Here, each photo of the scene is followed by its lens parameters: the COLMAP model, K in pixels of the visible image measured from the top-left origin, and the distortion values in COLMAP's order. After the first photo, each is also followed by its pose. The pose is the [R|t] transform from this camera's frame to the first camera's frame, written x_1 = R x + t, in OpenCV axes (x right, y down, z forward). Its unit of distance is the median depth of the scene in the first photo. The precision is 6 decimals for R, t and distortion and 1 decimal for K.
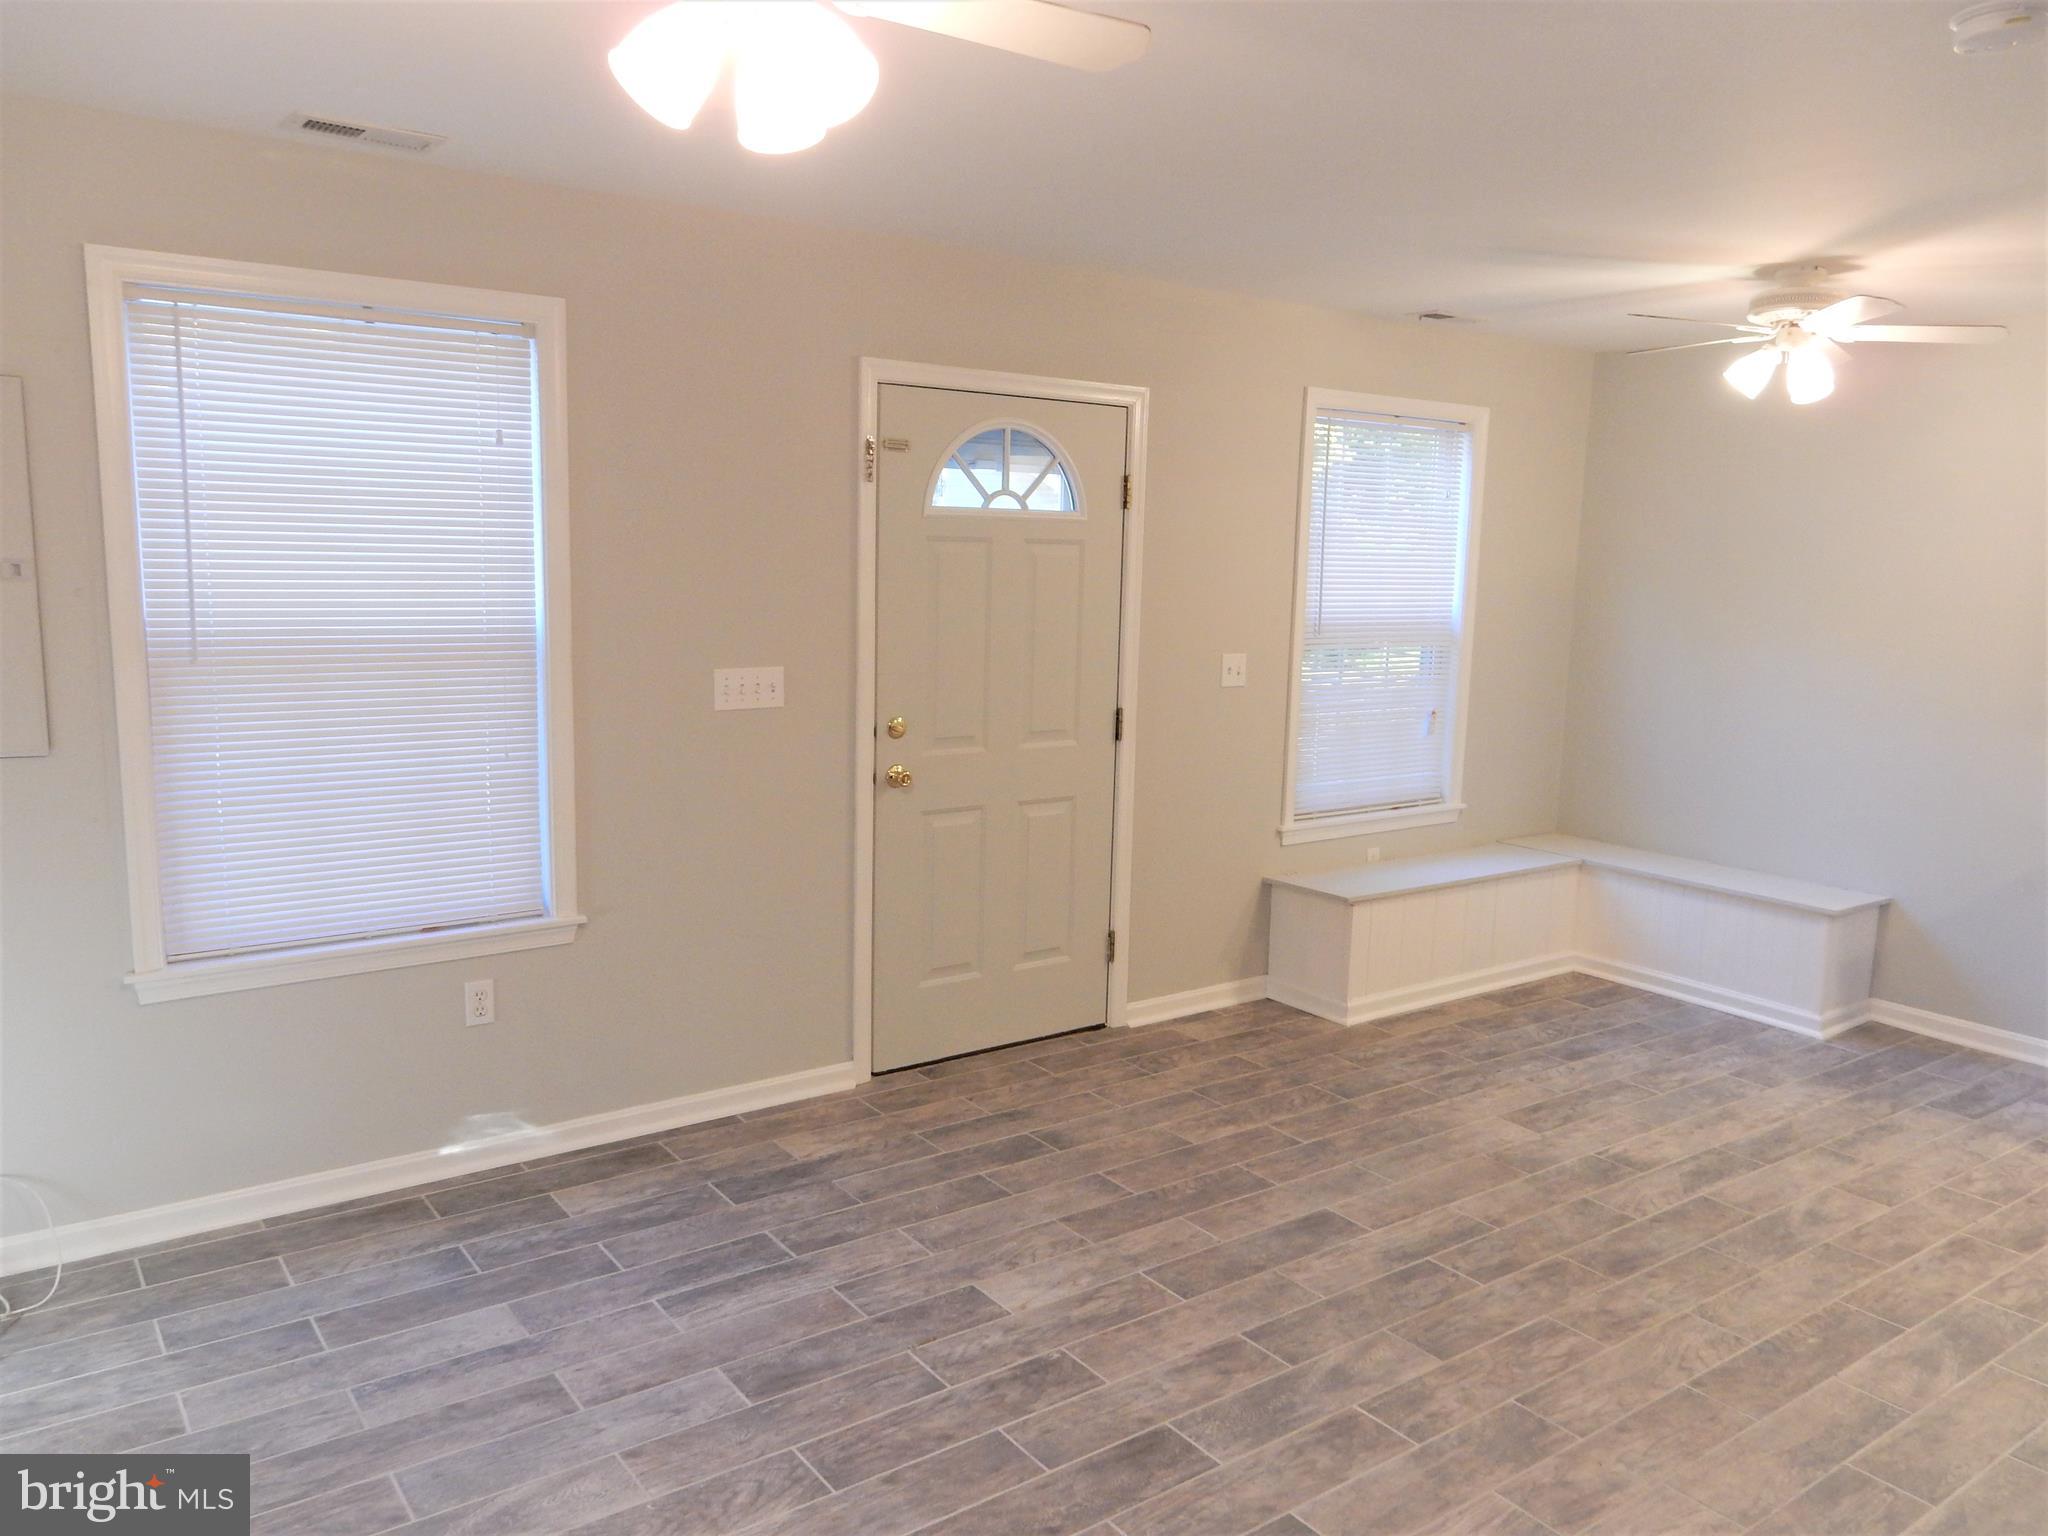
lens RADIAL K [[1506.4, 0, 1028.4], [0, 1506.4, 776.4], [0, 0, 1]] dist [-0.008901, 0.003916]
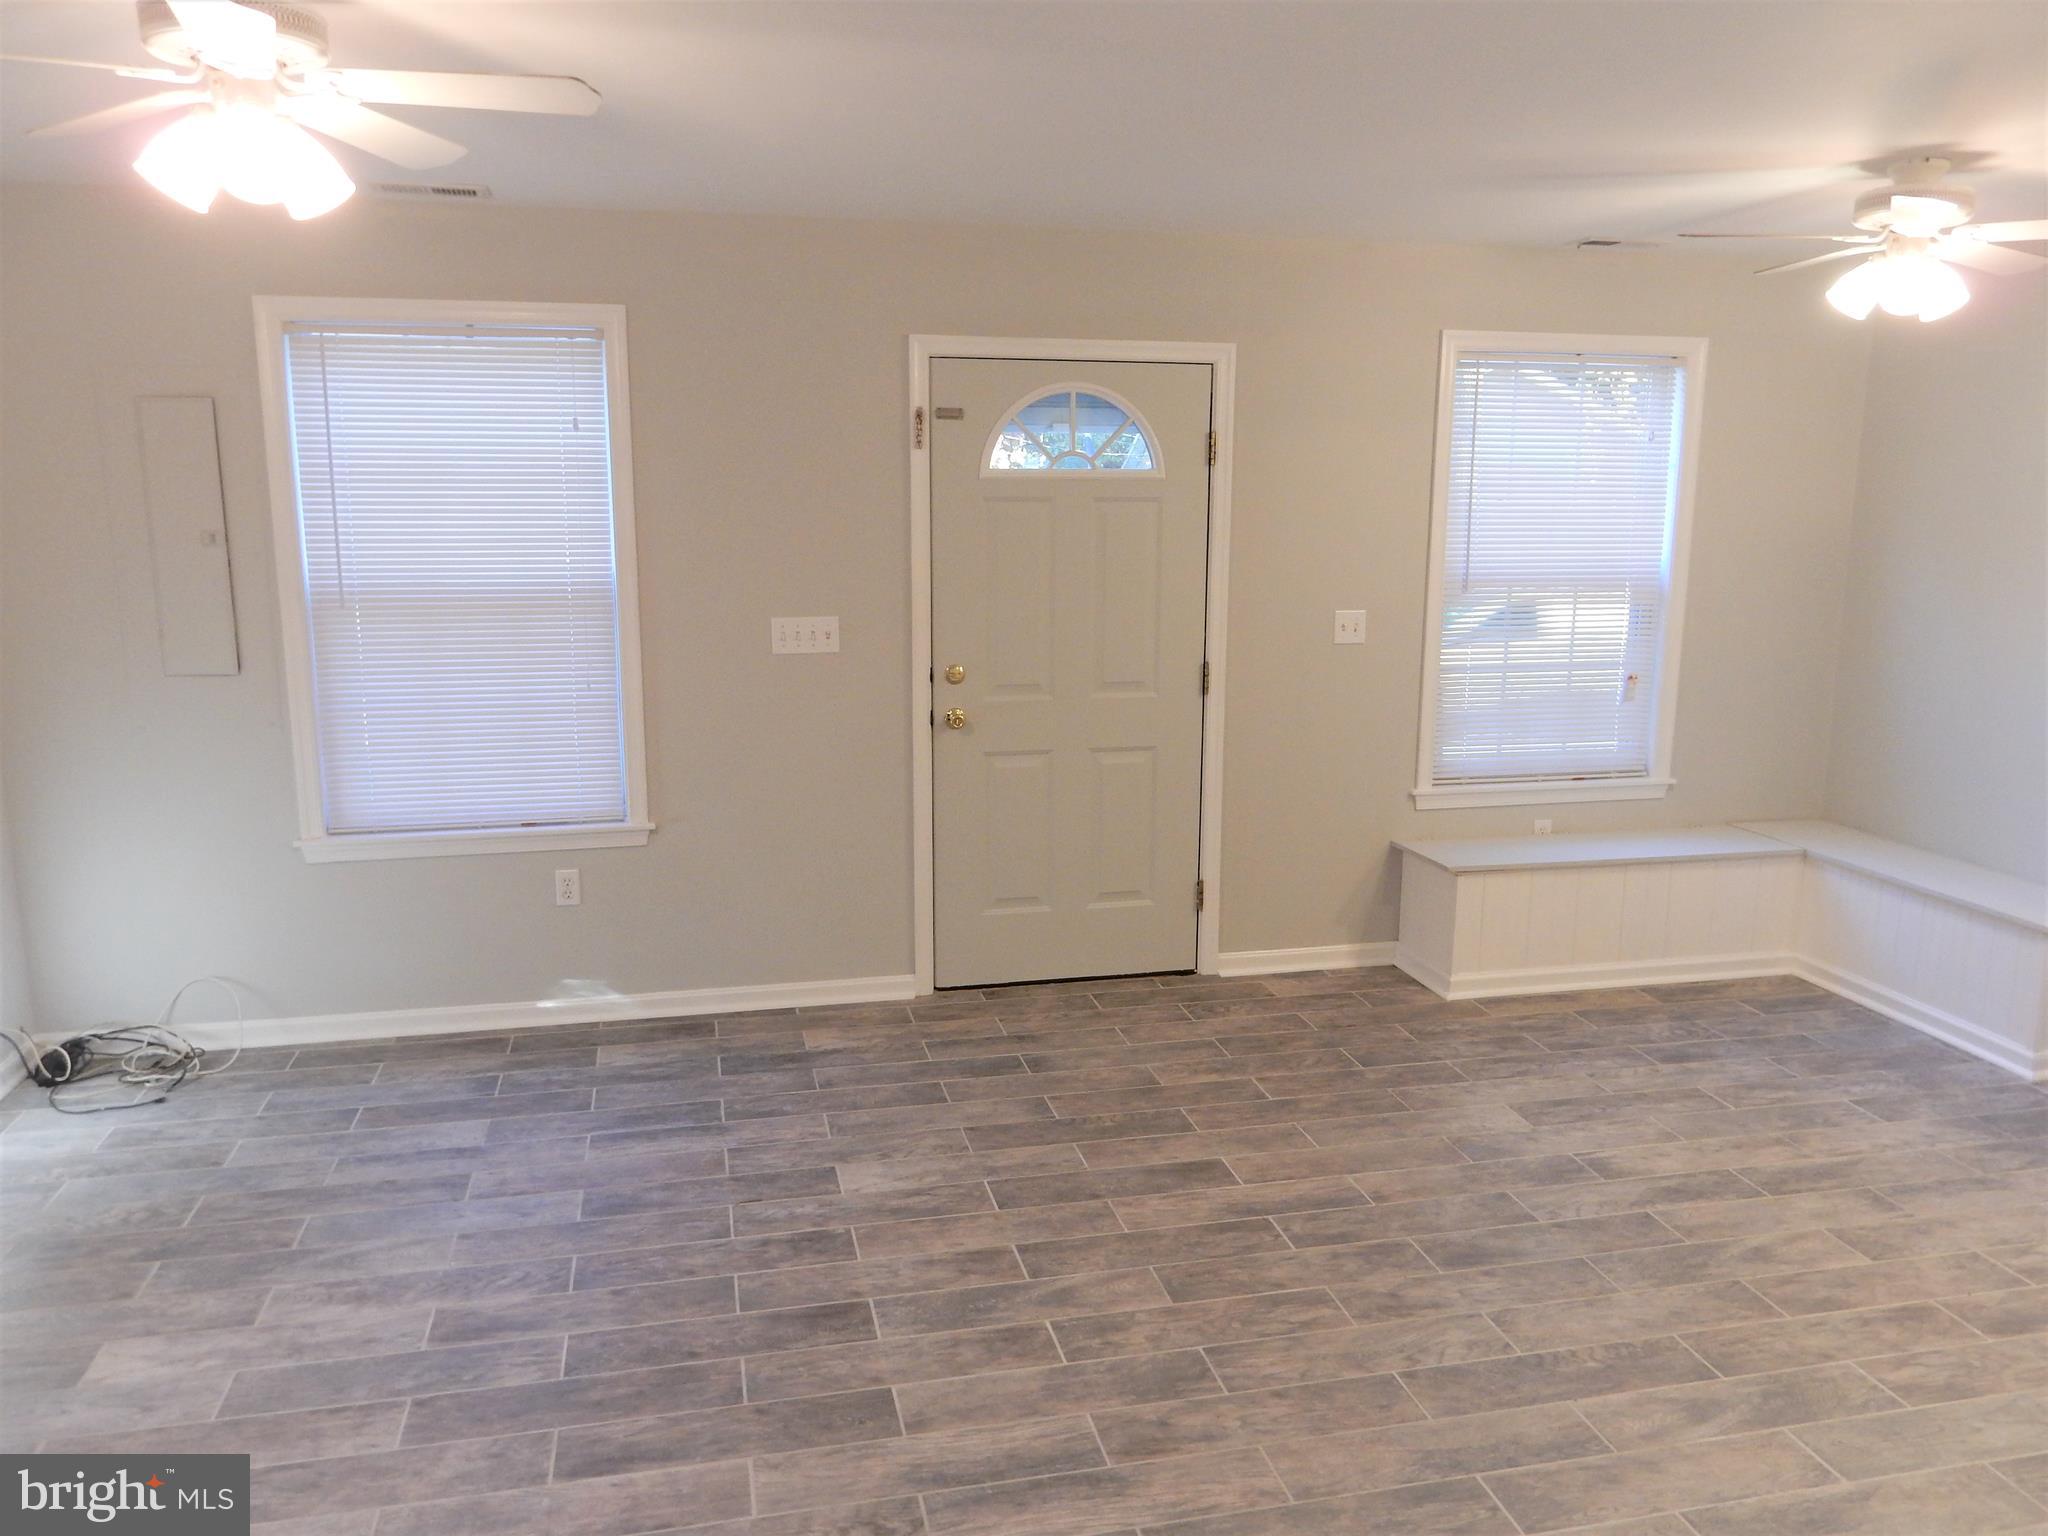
lens RADIAL K [[1506.4, 0, 1024.3], [0, 1506.4, 776.3], [0, 0, 1]] dist [-0.008901, 0.003916]
pose [[0.918076, 0.055065, -0.392561, 0.391293], [-0.042280, 0.998258, 0.041148, -0.005613], [0.394143, -0.021179, 0.918805, 0.016608]]
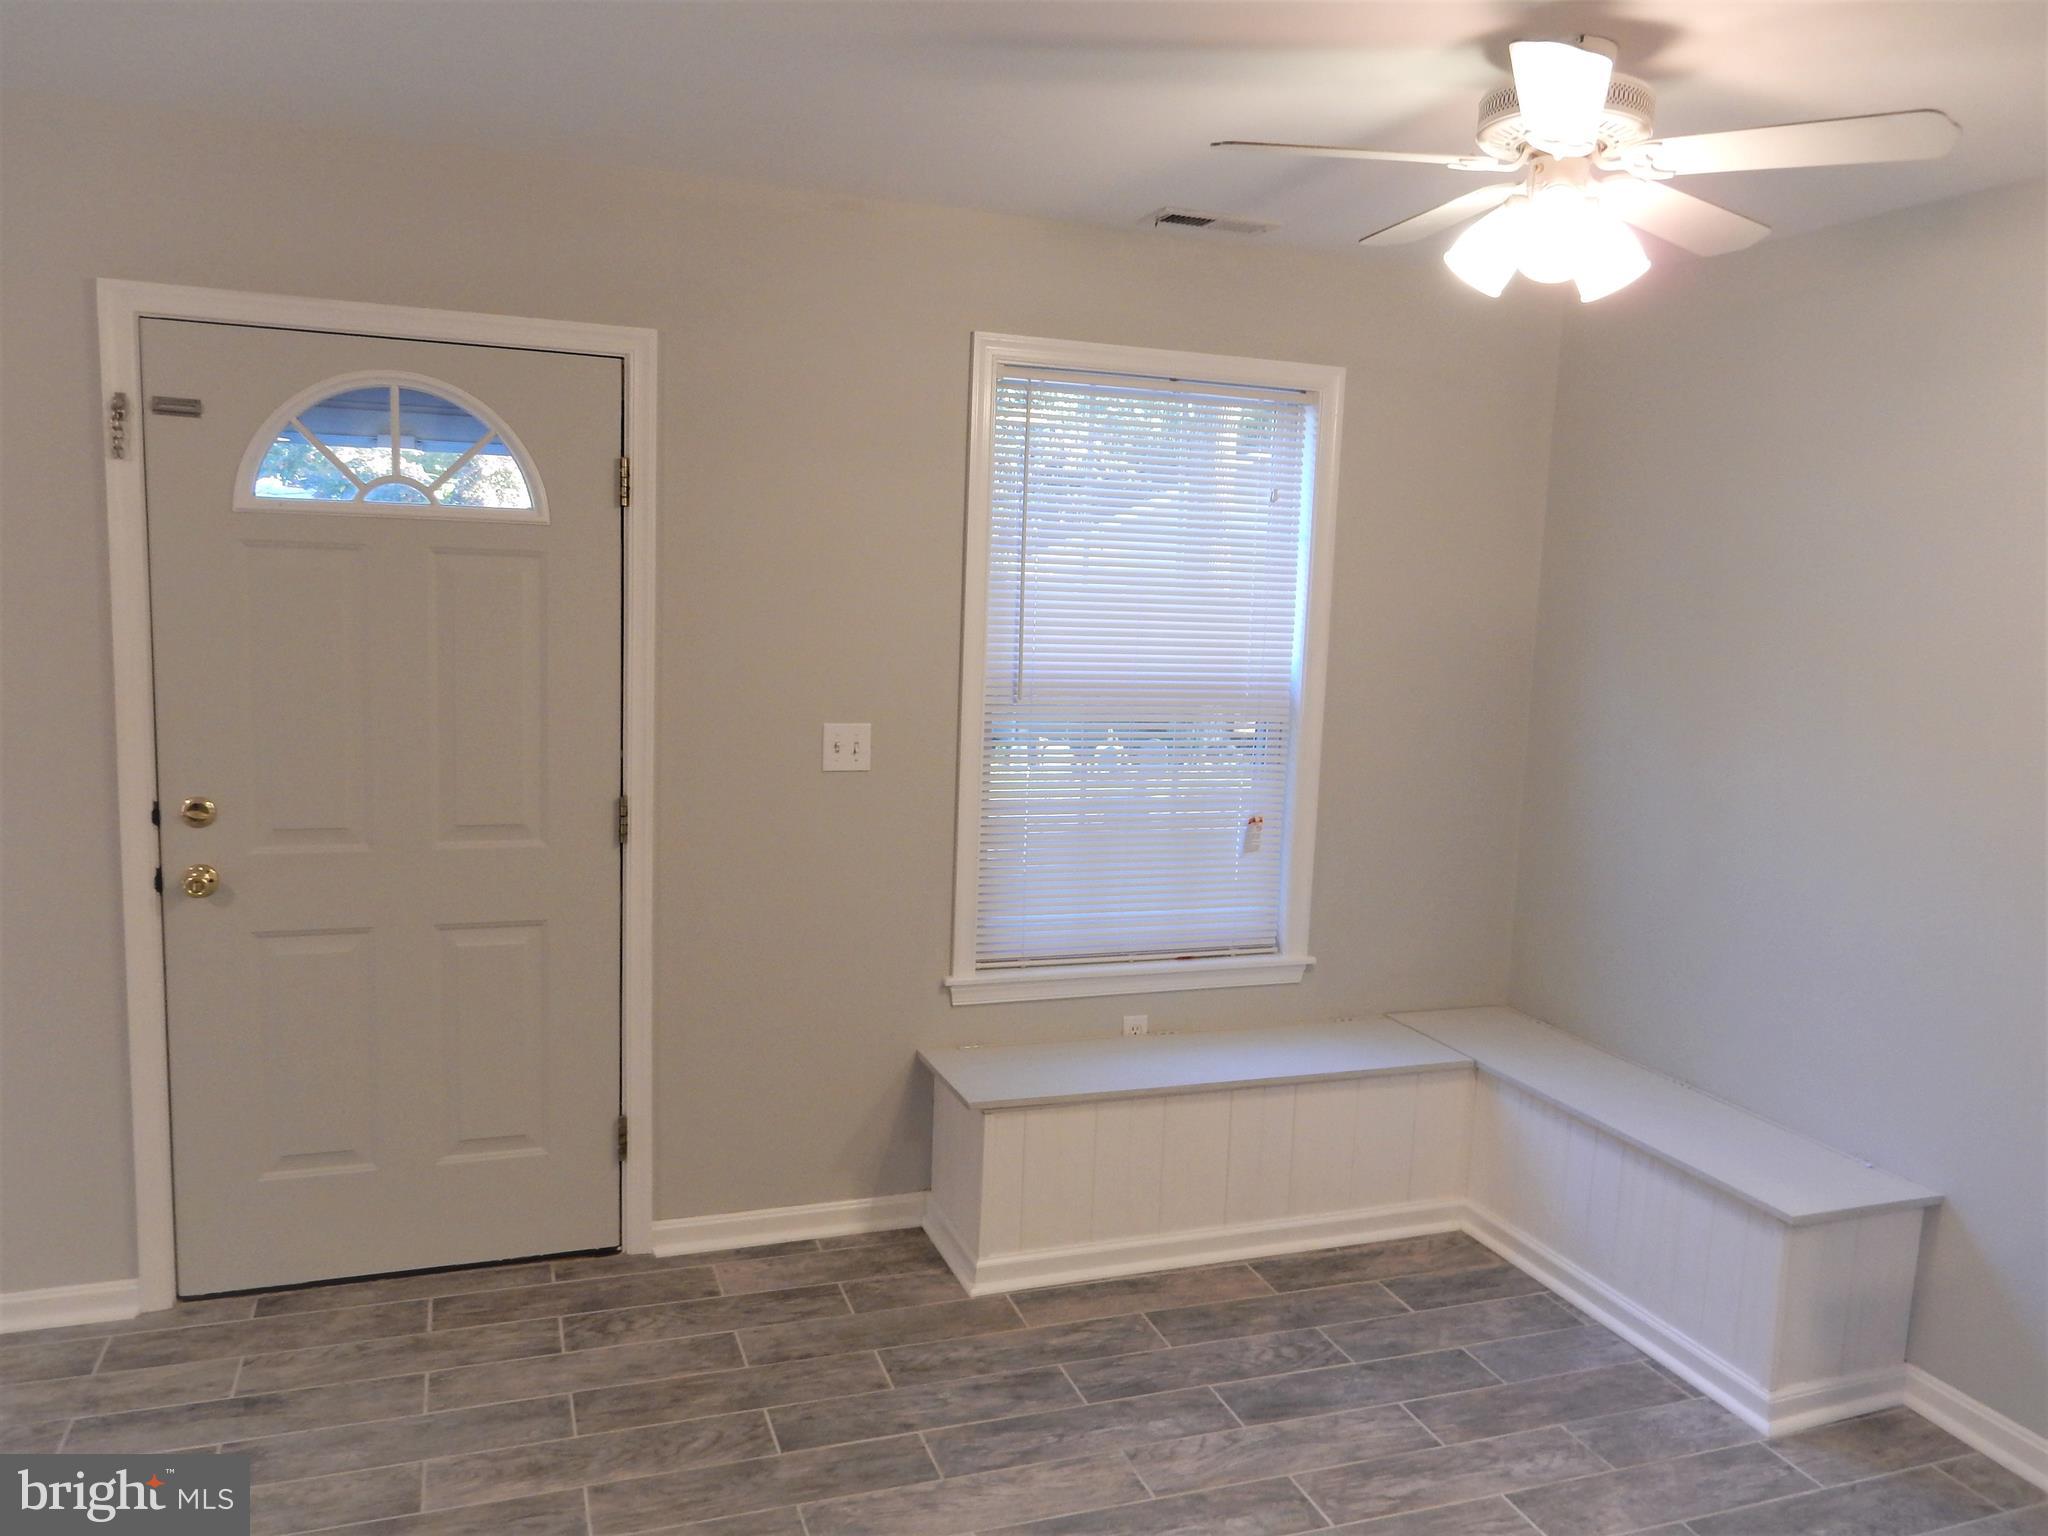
lens RADIAL K [[1506.4, 0, 1022.9], [0, 1506.4, 777.3], [0, 0, 1]] dist [-0.008901, 0.003916]
pose [[0.961287, 0.047990, -0.271336, 0.470296], [-0.056013, 0.998190, -0.021897, -0.054735], [0.269794, 0.036248, 0.962236, 0.431367]]
